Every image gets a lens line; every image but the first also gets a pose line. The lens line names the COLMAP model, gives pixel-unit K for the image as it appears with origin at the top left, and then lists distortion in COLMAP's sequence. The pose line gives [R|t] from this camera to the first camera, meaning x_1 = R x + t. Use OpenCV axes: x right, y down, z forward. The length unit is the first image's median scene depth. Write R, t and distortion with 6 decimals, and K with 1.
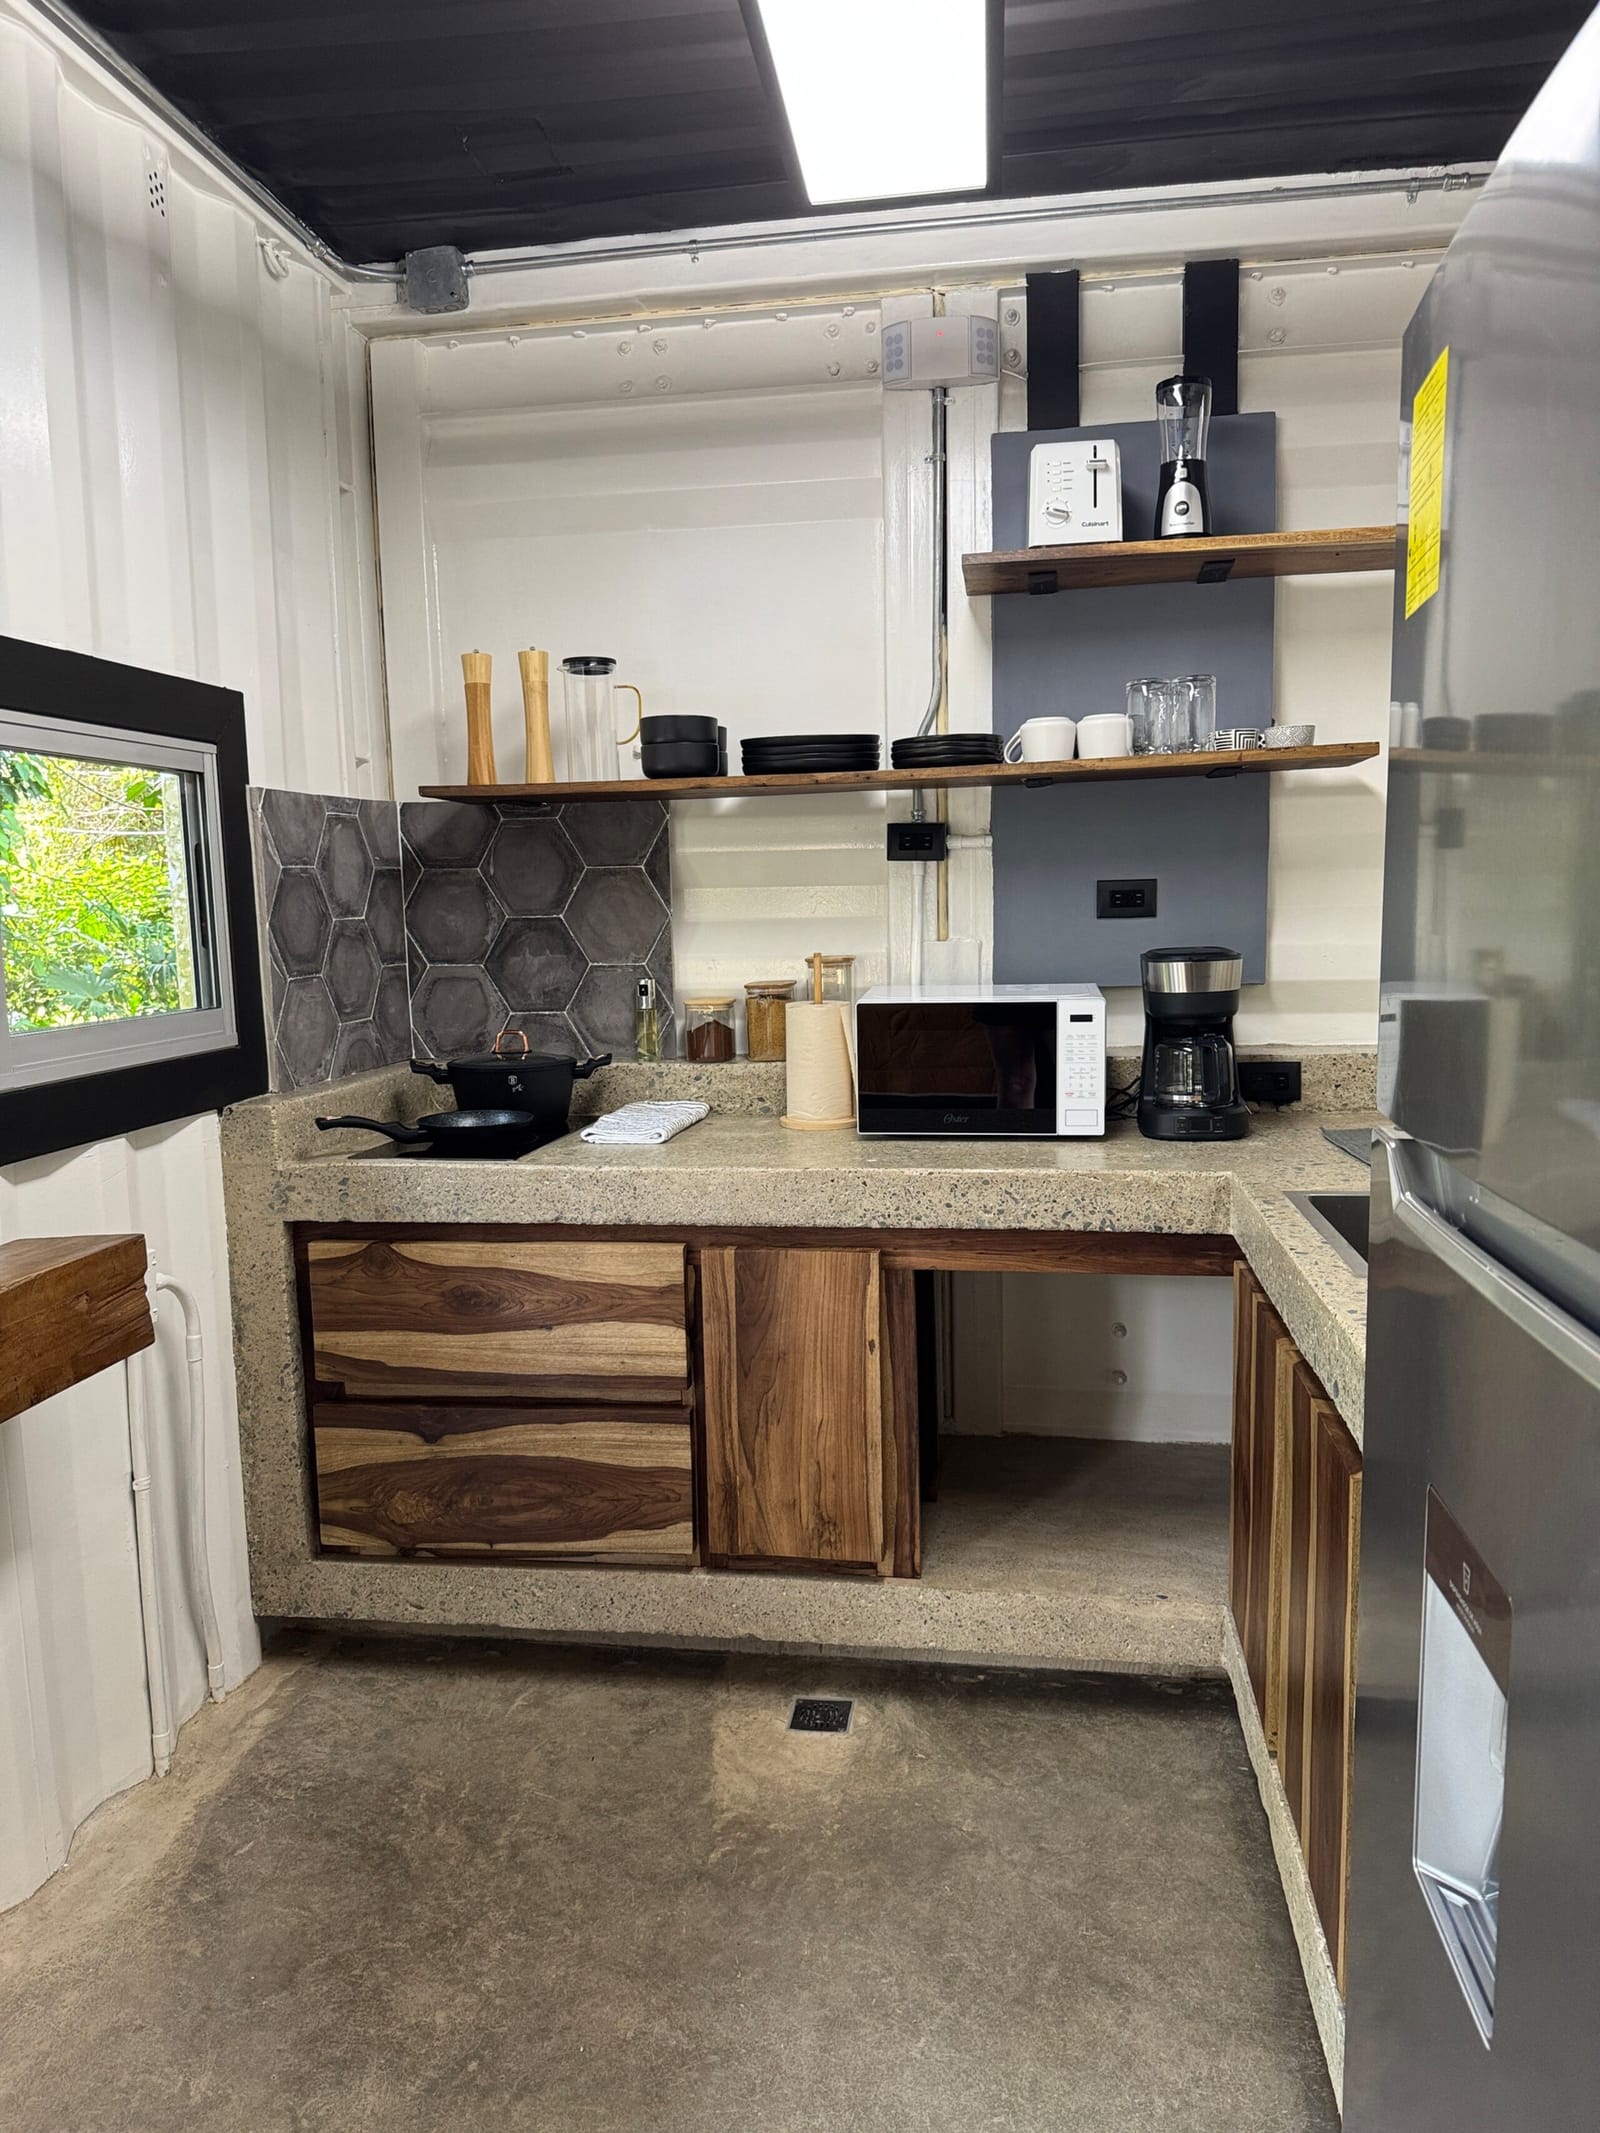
lens RADIAL K [[1489.2, 0, 801.7], [0, 1489.2, 1070.3], [0, 0, 1]] dist [0.140852, -0.260713]
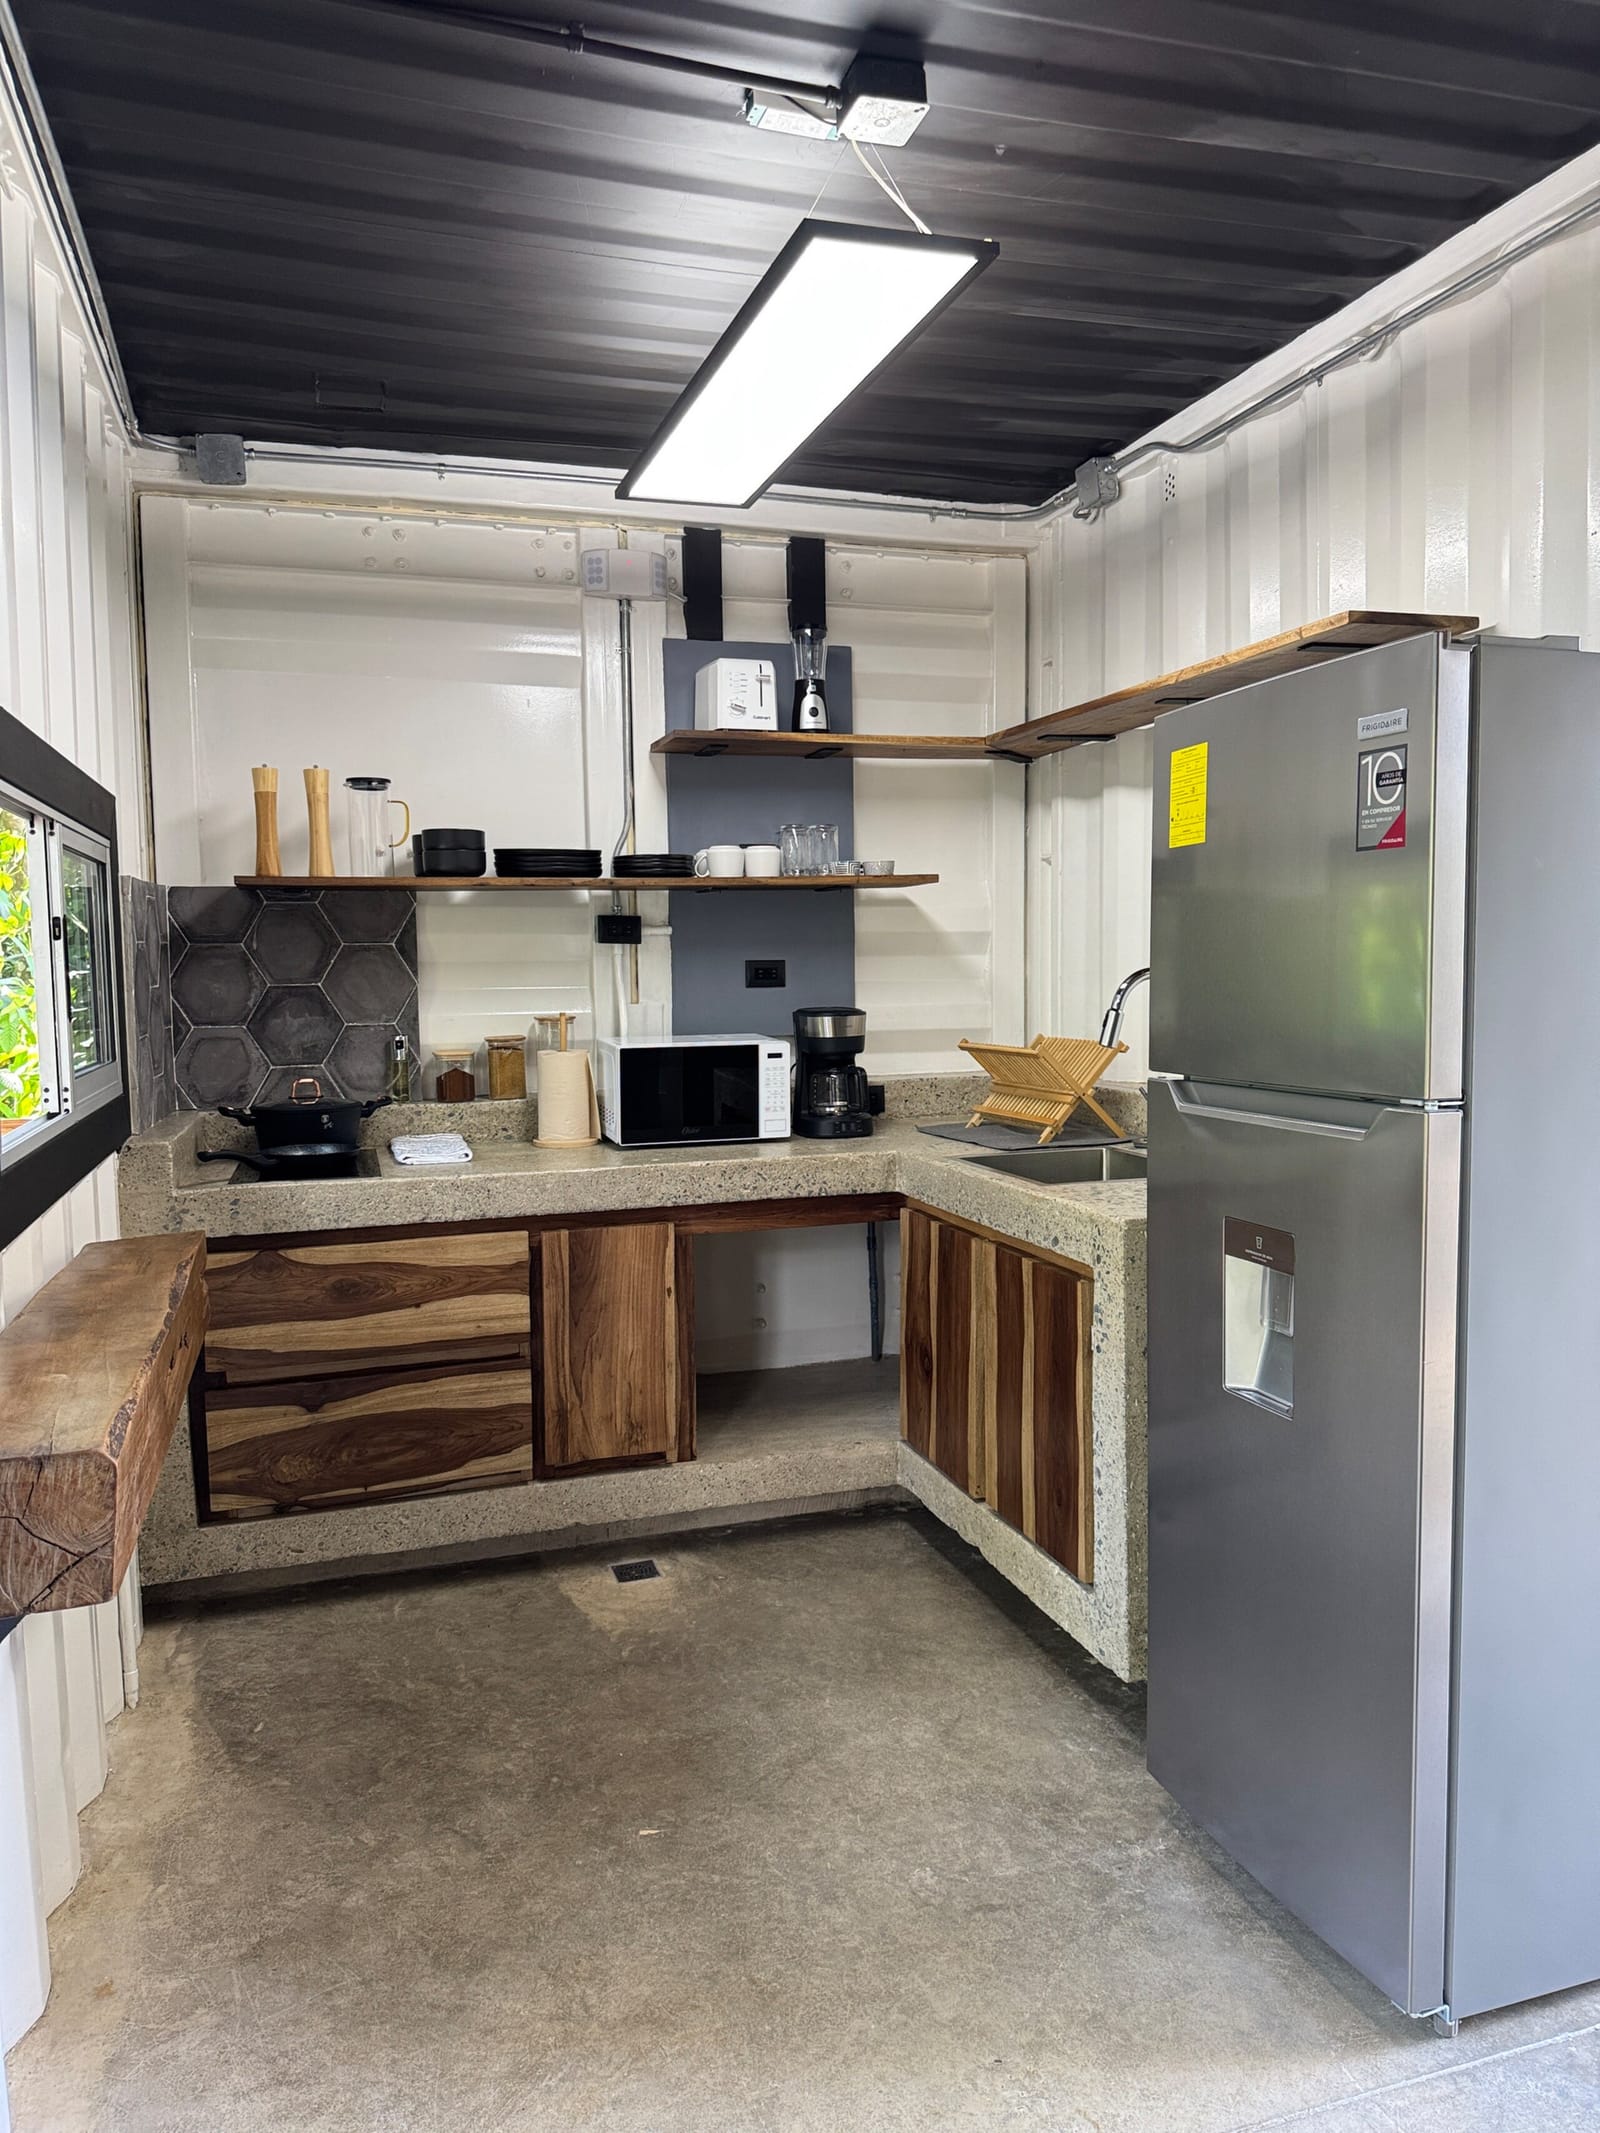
lens RADIAL K [[1489.2, 0, 801.7], [0, 1489.2, 1070.3], [0, 0, 1]] dist [0.140852, -0.260713]
pose [[0.894314, -0.024335, 0.446779, -0.419619], [0.047030, 0.998101, -0.039776, 0.036484], [-0.444962, 0.056585, 0.893760, -0.281751]]
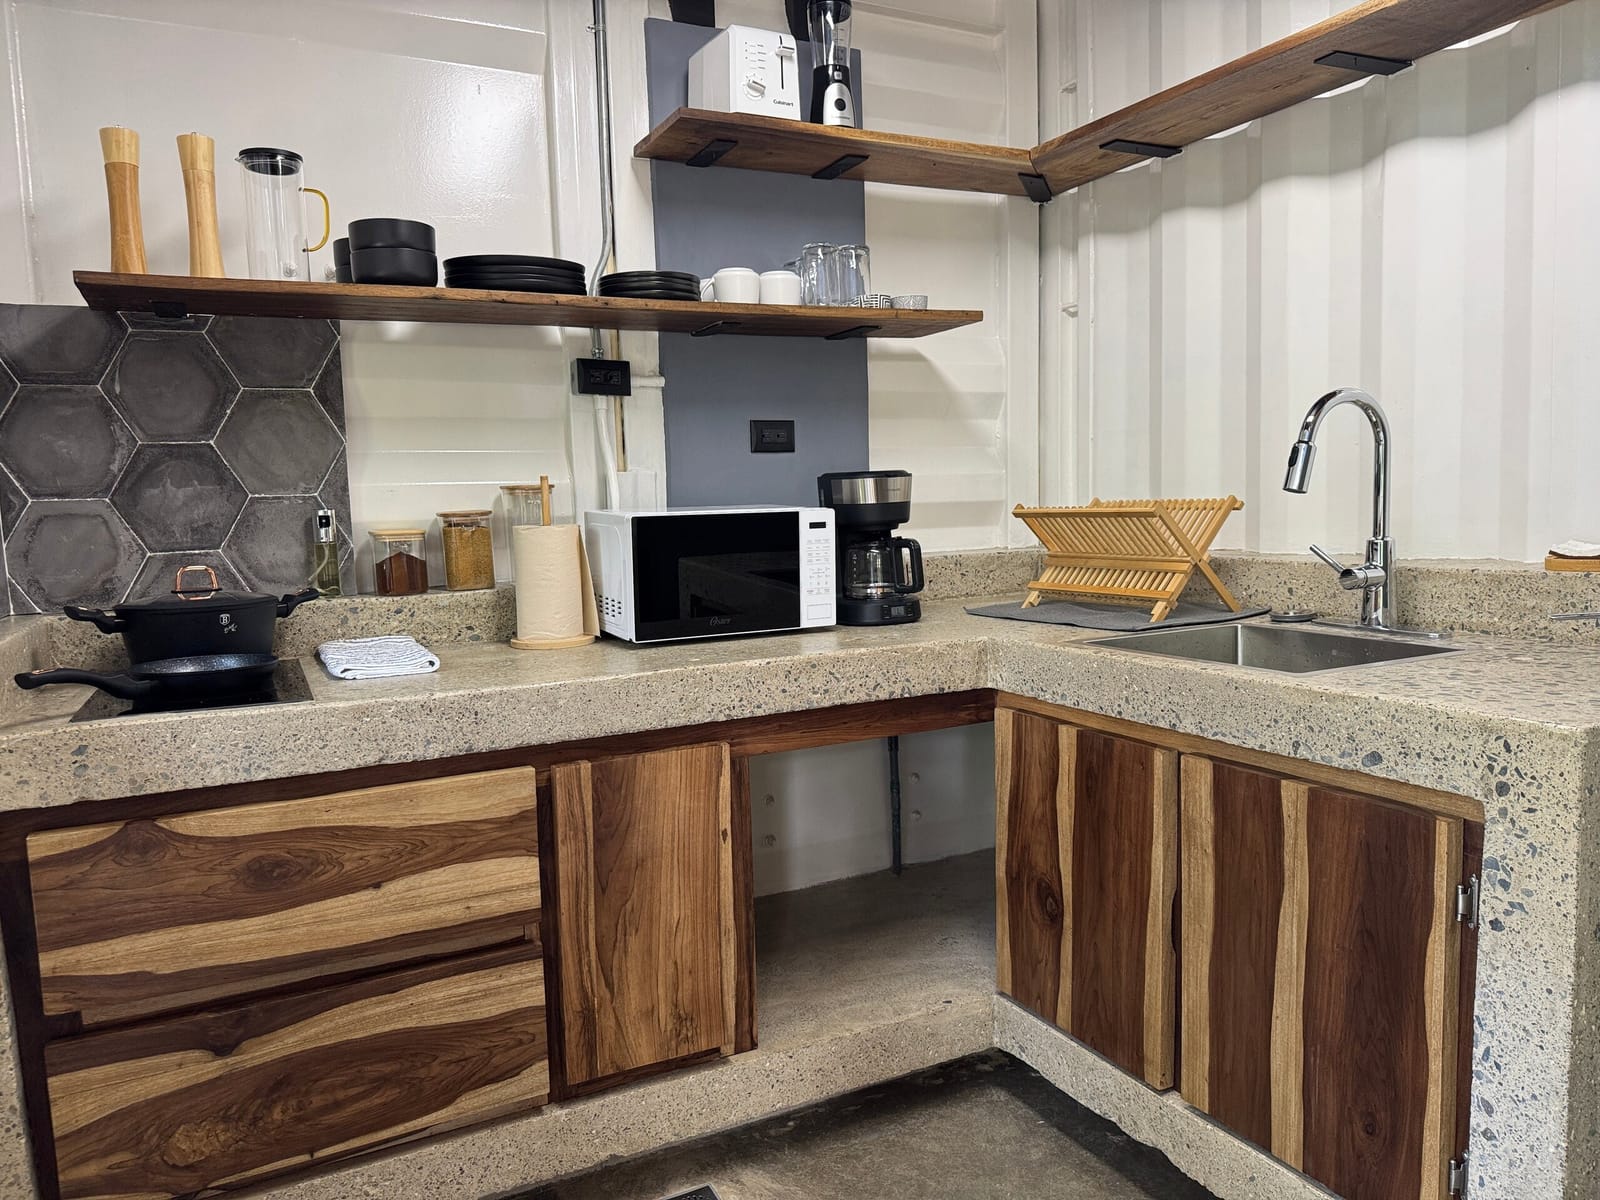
lens RADIAL K [[1126.9, 0, 798.7], [0, 1126.9, 609.9], [0, 0, 1]] dist [0.054773, -0.090925]
pose [[0.815310, -0.062867, 0.575602, -0.320857], [0.080725, 0.996721, -0.005482, 0.033656], [-0.573370, 0.050935, 0.817711, 0.297047]]
